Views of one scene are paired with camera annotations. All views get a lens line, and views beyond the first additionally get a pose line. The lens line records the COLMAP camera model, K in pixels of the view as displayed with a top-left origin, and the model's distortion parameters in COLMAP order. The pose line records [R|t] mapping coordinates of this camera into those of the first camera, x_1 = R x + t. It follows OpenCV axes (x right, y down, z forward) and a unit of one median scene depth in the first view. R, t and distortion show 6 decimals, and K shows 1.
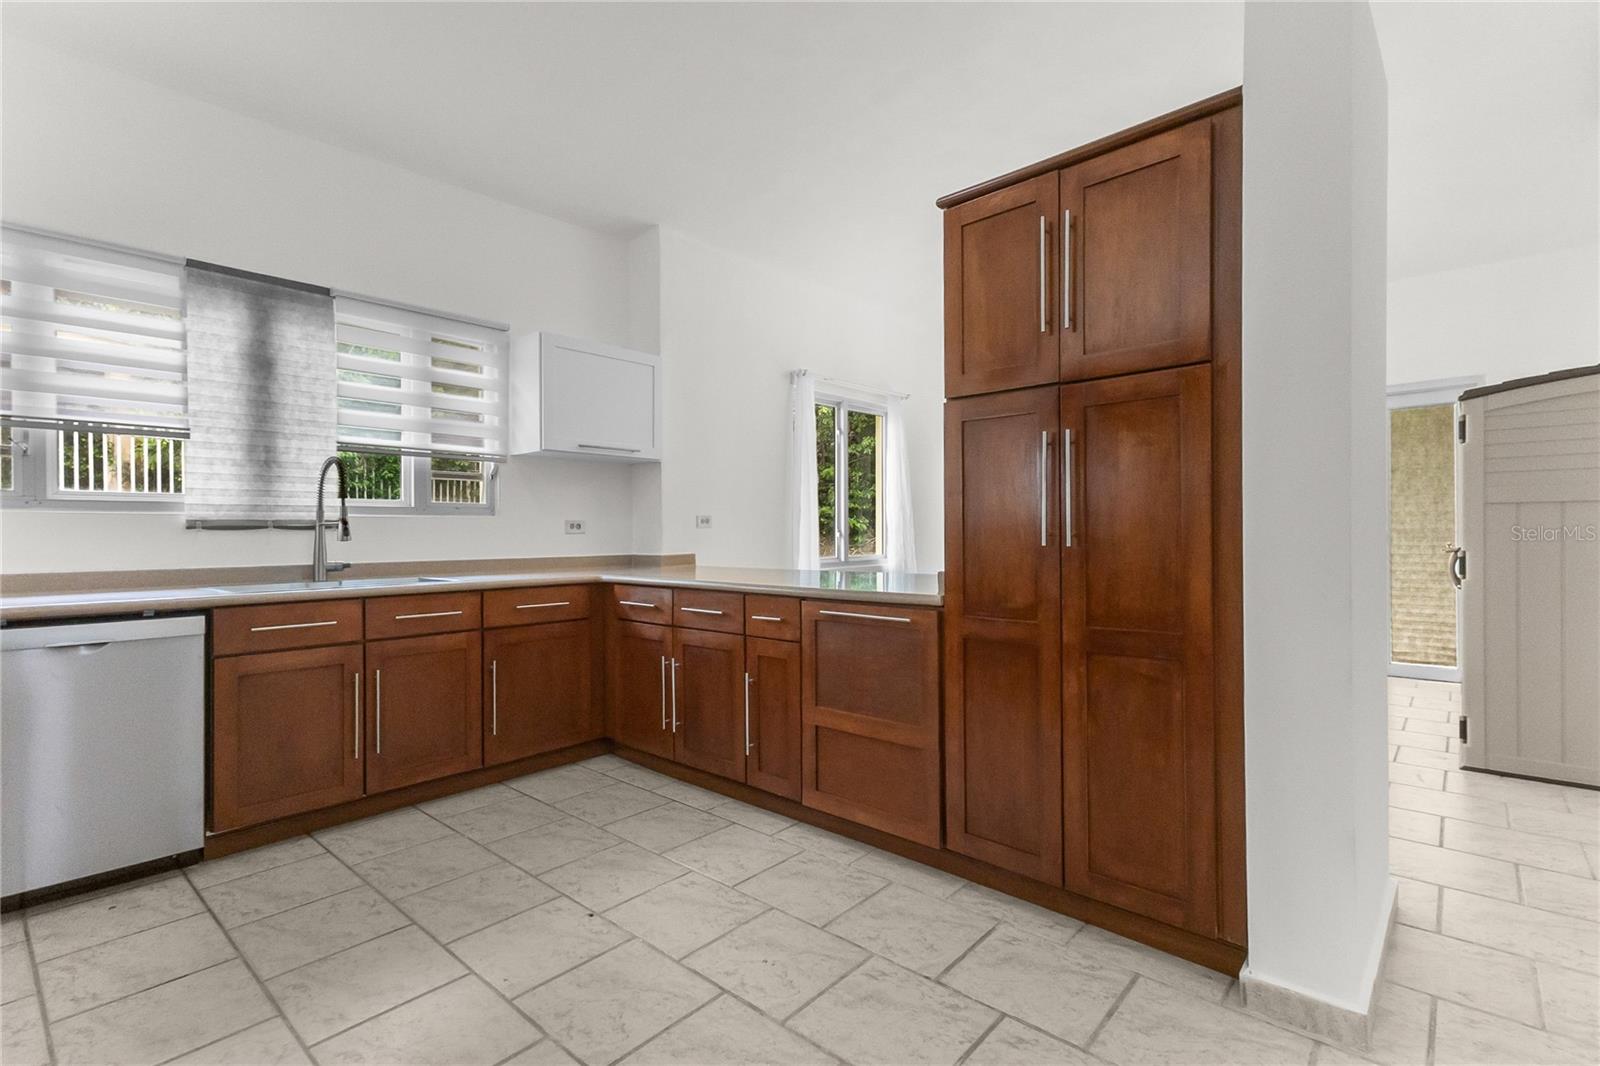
lens RADIAL K [[739.0, 0, 792.4], [0, 739.0, 532.7], [0, 0, 1]] dist [0.039342, -0.027098]
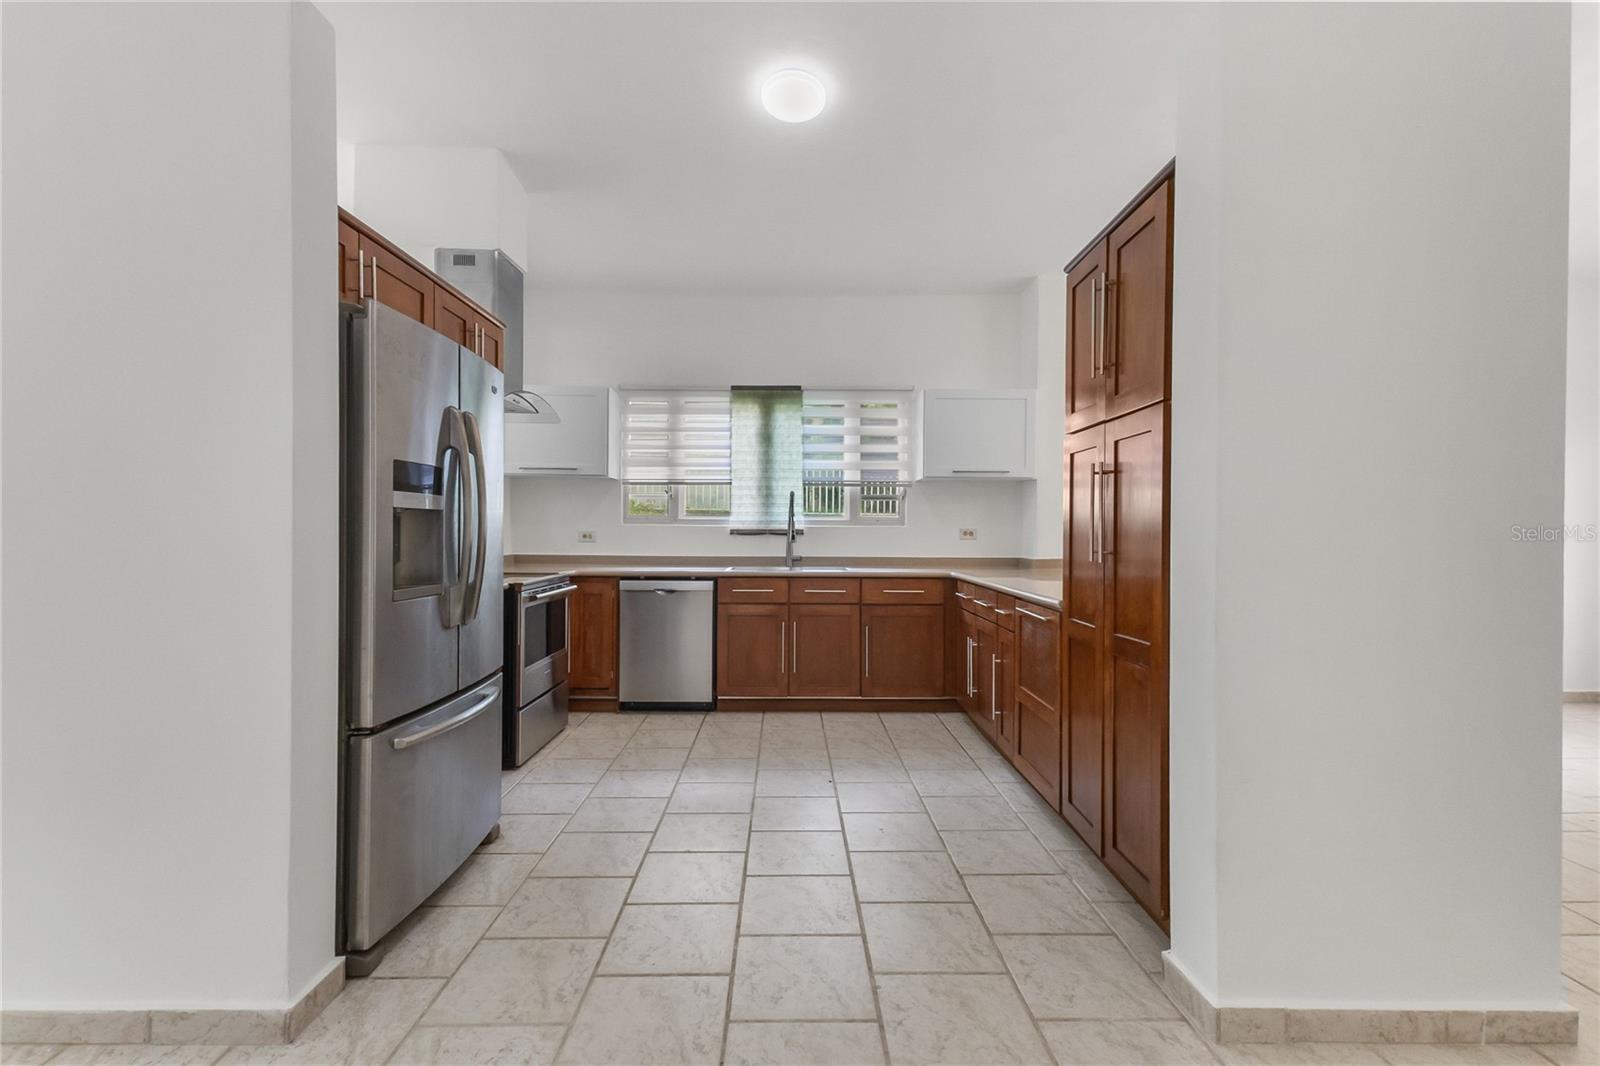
lens RADIAL K [[729.5, 0, 793.2], [0, 729.5, 534.5], [0, 0, 1]] dist [0.024700, -0.009501]
pose [[0.672882, 0.012064, -0.739652, 0.576025], [-0.008894, 0.999927, 0.008218, -0.019810], [0.739697, 0.001049, 0.672940, -0.078676]]
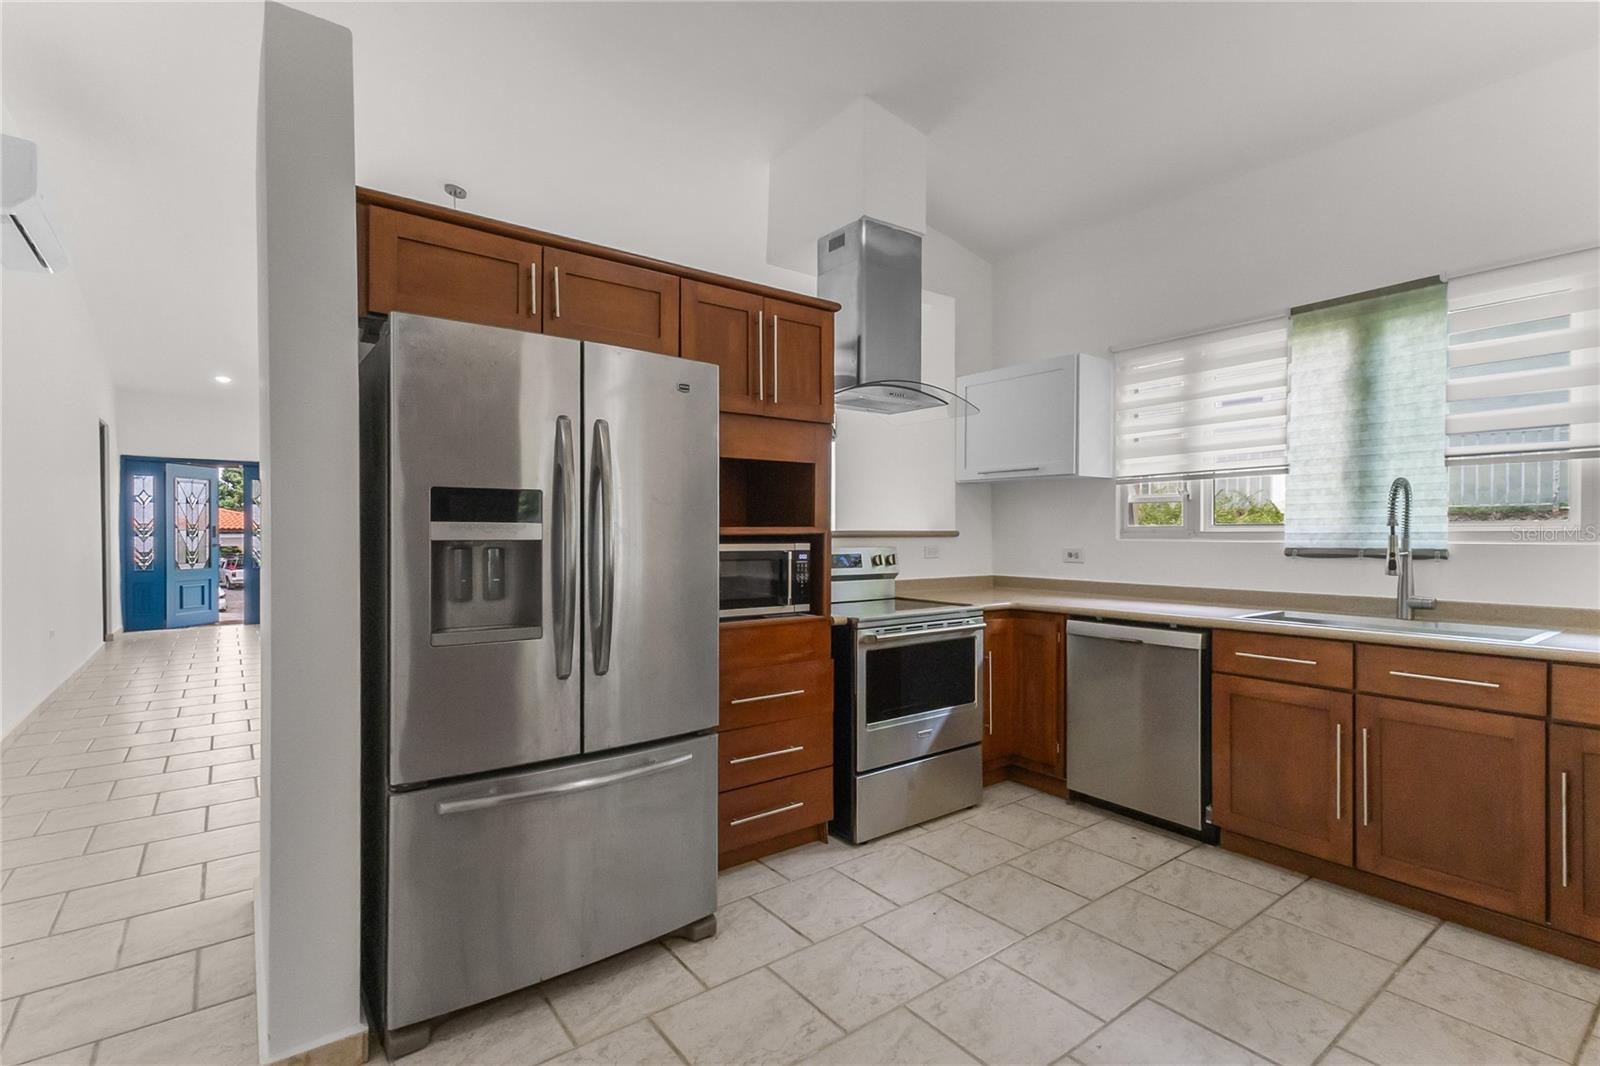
lens RADIAL K [[735.7, 0, 803.0], [0, 735.7, 538.8], [0, 0, 1]] dist [0.014633, 0.000319]
pose [[-0.195814, 0.013294, -0.980551, 0.373089], [0.003324, 0.999911, 0.012893, -0.043978], [0.980635, -0.000735, -0.195841, 0.487293]]
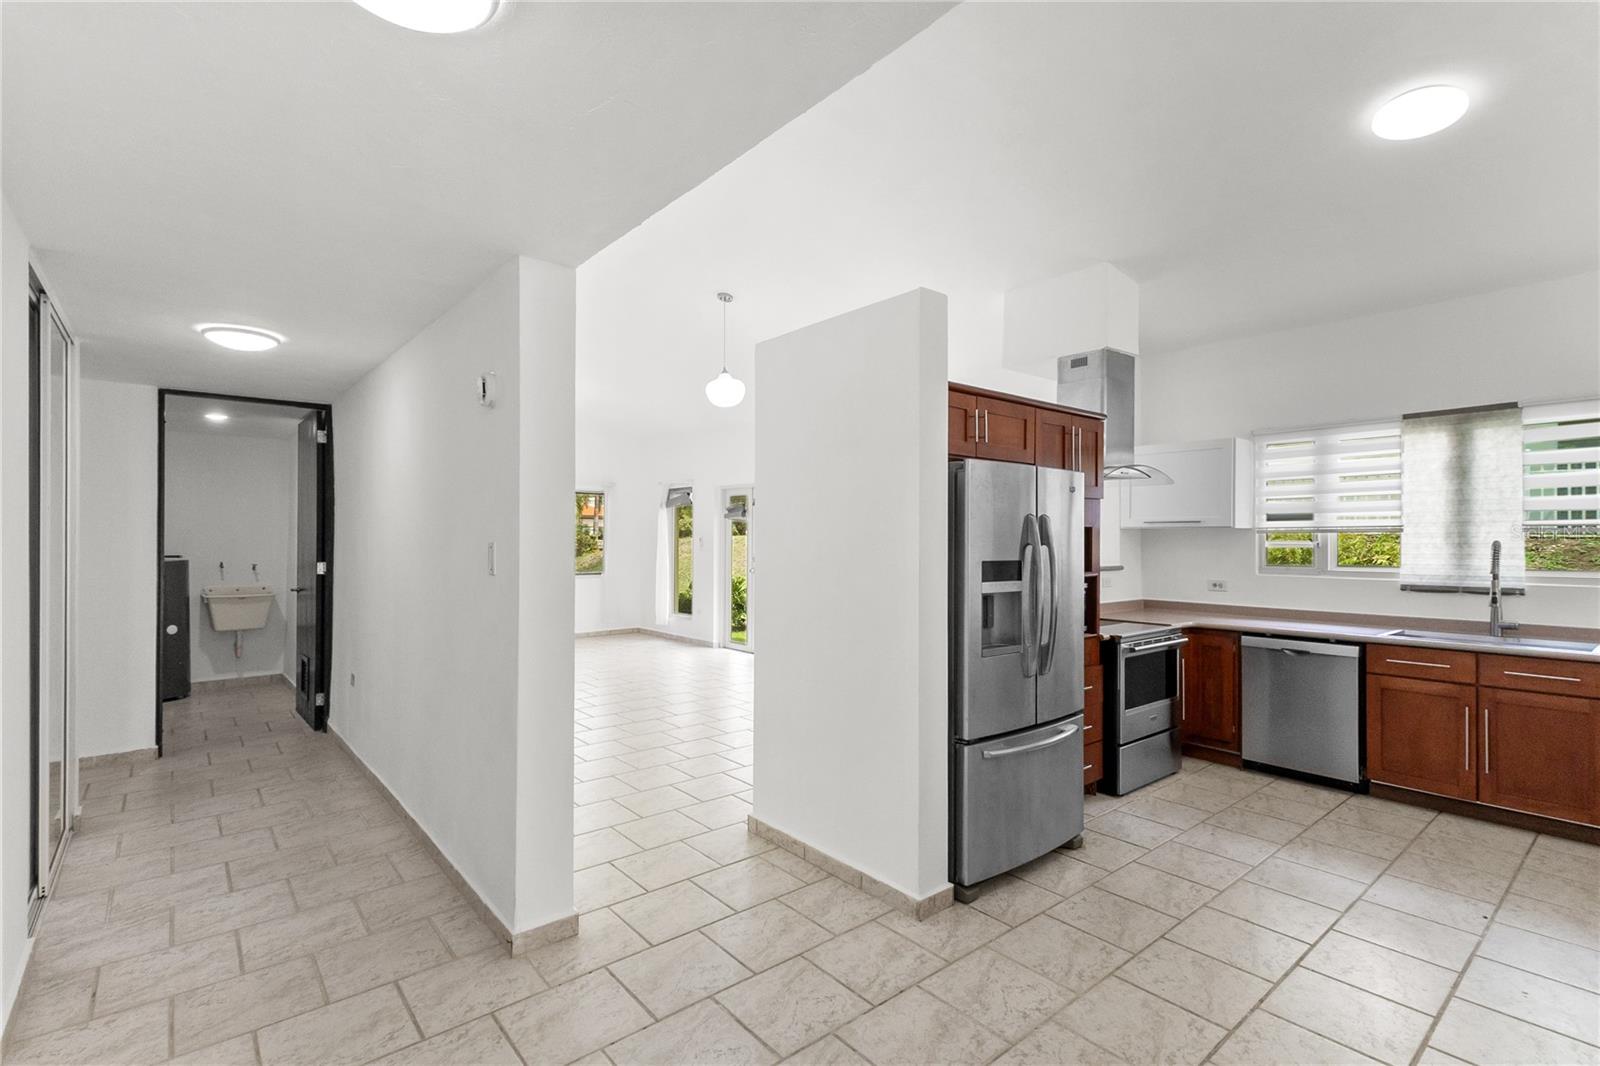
lens RADIAL K [[729.5, 0, 793.2], [0, 729.5, 534.5], [0, 0, 1]] dist [0.024700, -0.009501]
pose [[-0.157855, -0.001781, -0.987461, 0.841646], [-0.000032, 0.999998, -0.001799, -0.110490], [0.987462, -0.000252, -0.157855, 0.002137]]
